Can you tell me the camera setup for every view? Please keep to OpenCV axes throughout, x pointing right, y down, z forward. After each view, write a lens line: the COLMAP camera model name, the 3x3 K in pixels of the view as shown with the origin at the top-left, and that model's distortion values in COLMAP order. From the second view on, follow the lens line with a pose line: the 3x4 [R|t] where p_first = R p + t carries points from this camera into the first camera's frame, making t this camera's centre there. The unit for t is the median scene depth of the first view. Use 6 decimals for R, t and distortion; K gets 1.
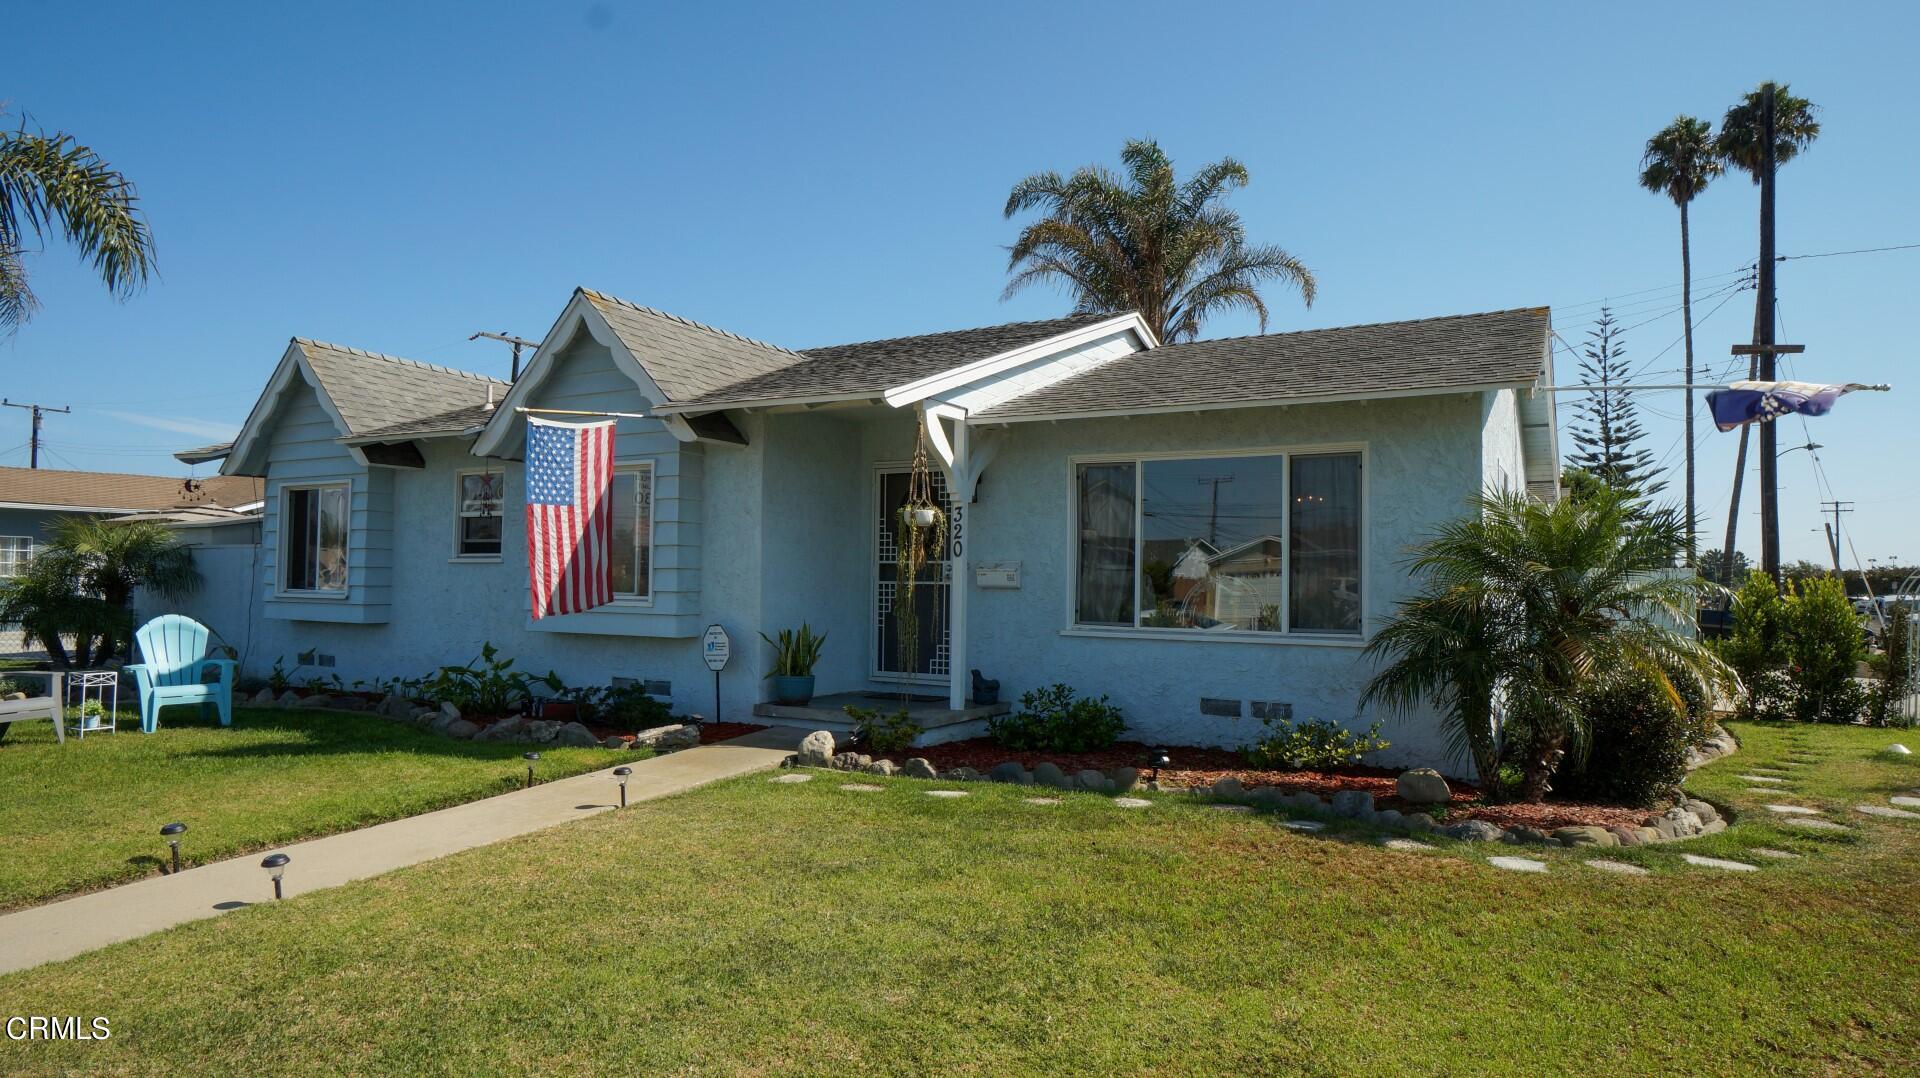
lens RADIAL K [[1109.6, 0, 953.2], [0, 1109.6, 544.1], [0, 0, 1]] dist [0.005691, 0.002185]
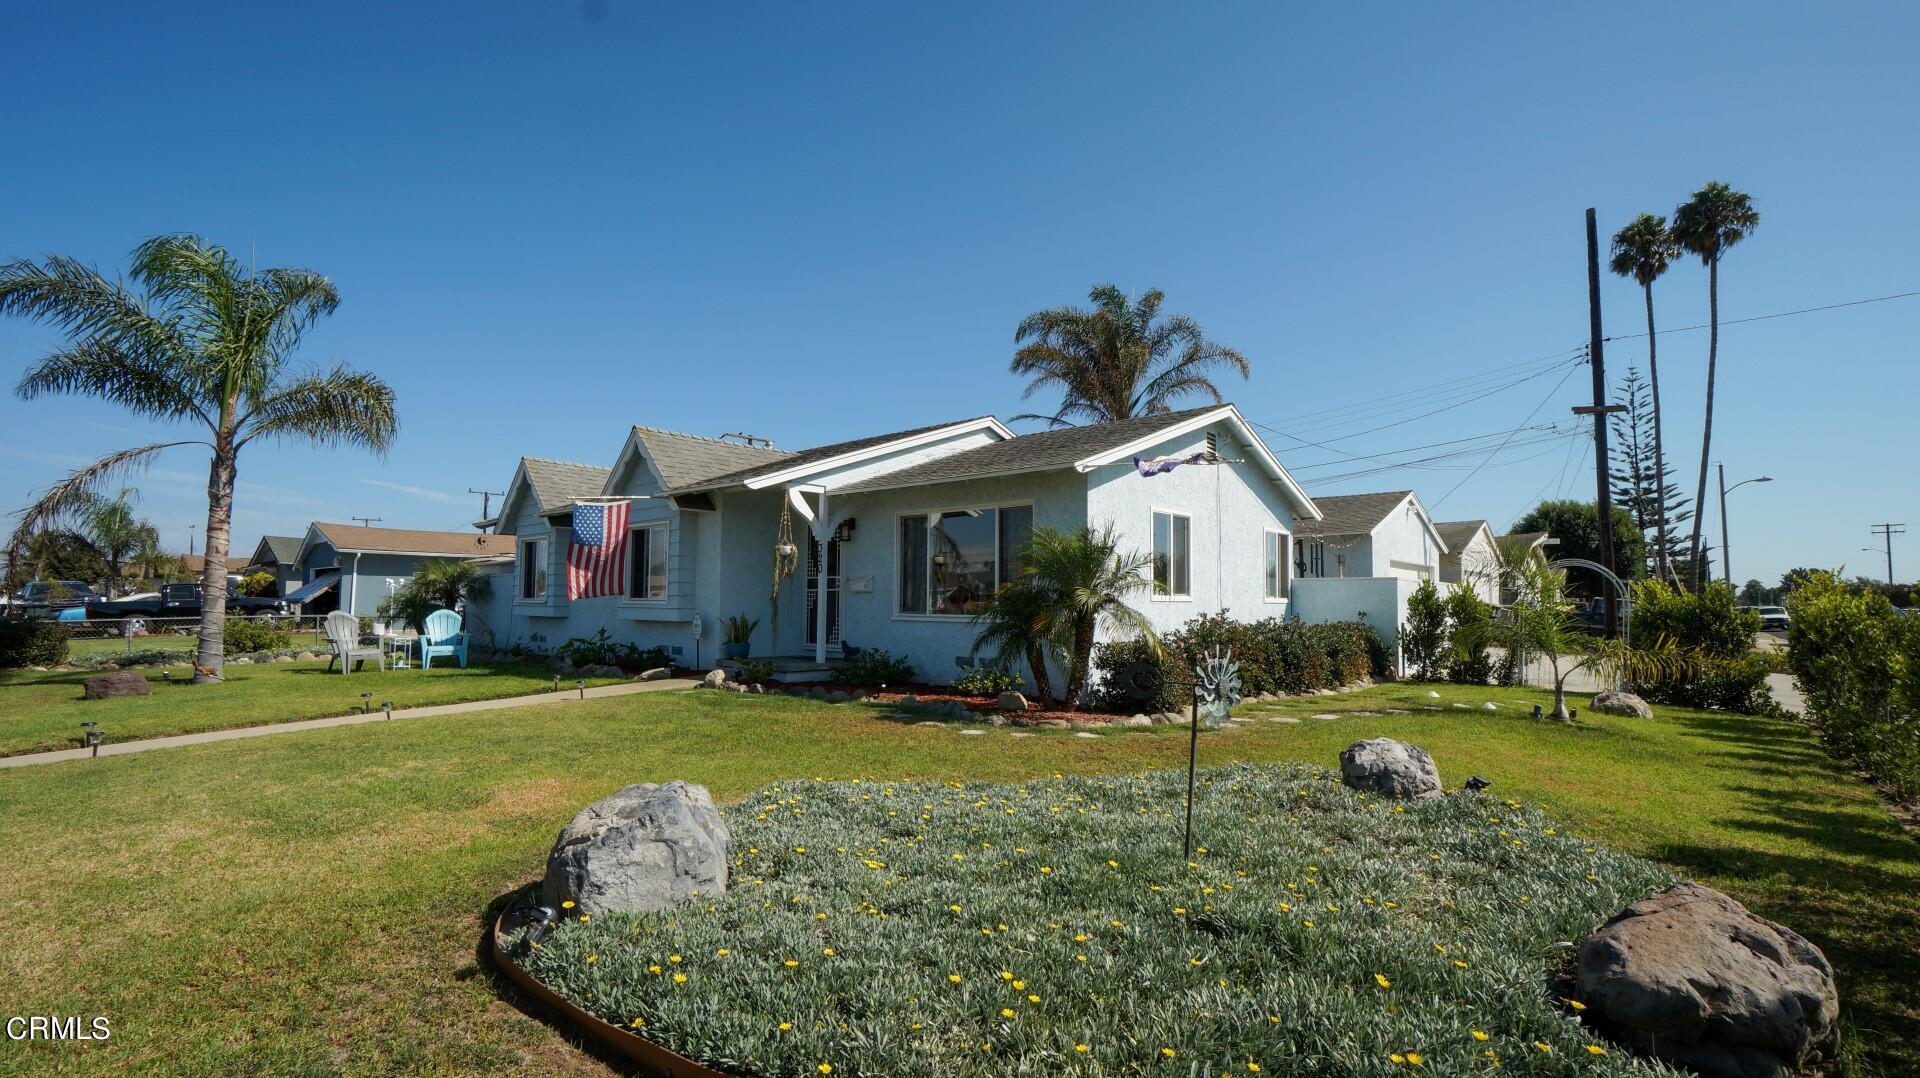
lens RADIAL K [[863.7, 0, 954.1], [0, 863.7, 553.5], [0, 0, 1]] dist [-0.046941, 0.015334]
pose [[0.977880, -0.017718, -0.208414, 0.396879], [0.012497, 0.999575, -0.026342, 0.015585], [0.208792, 0.023154, 0.977686, -0.206835]]
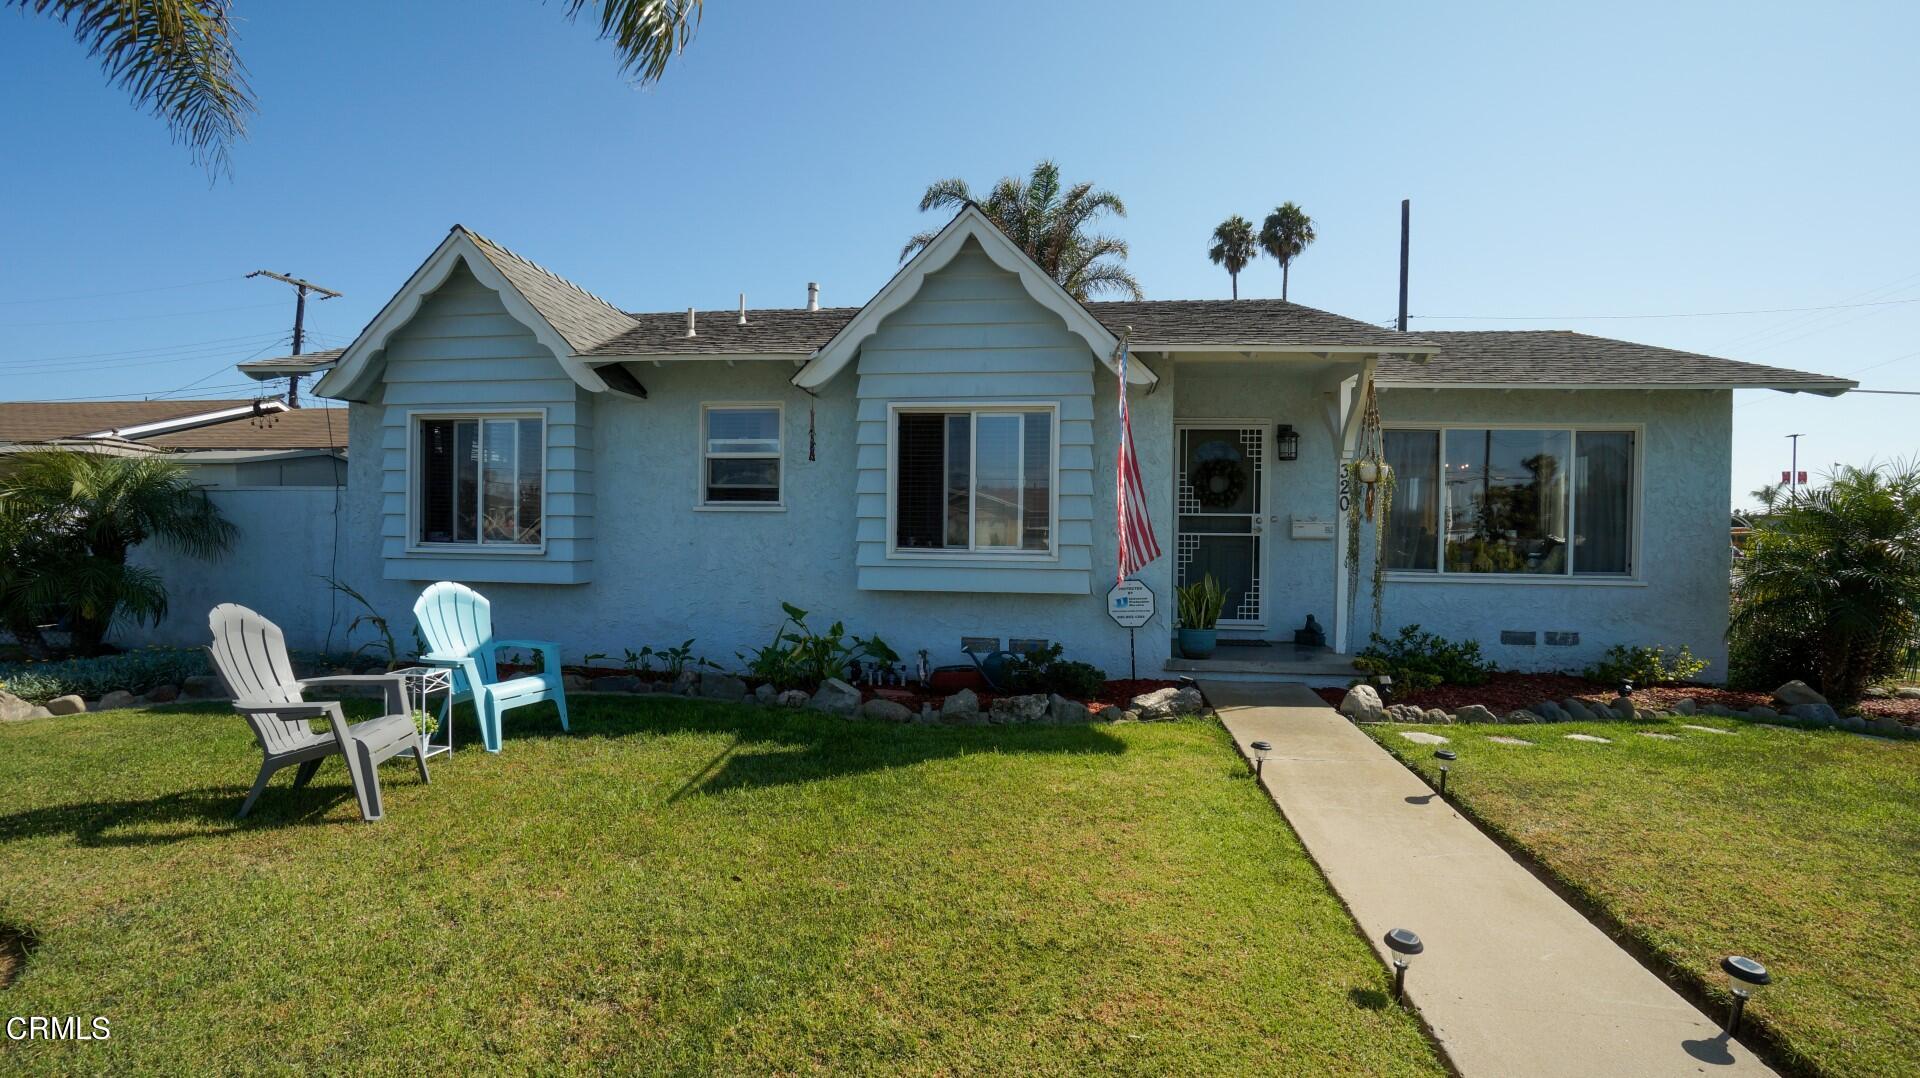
lens RADIAL K [[863.7, 0, 959.8], [0, 863.7, 536.2], [0, 0, 1]] dist [-0.046941, 0.015334]
pose [[0.917593, -0.003492, 0.397506, -0.547592], [-0.014476, 0.999005, 0.042194, 0.005150], [-0.397258, -0.044471, 0.916629, 0.321789]]
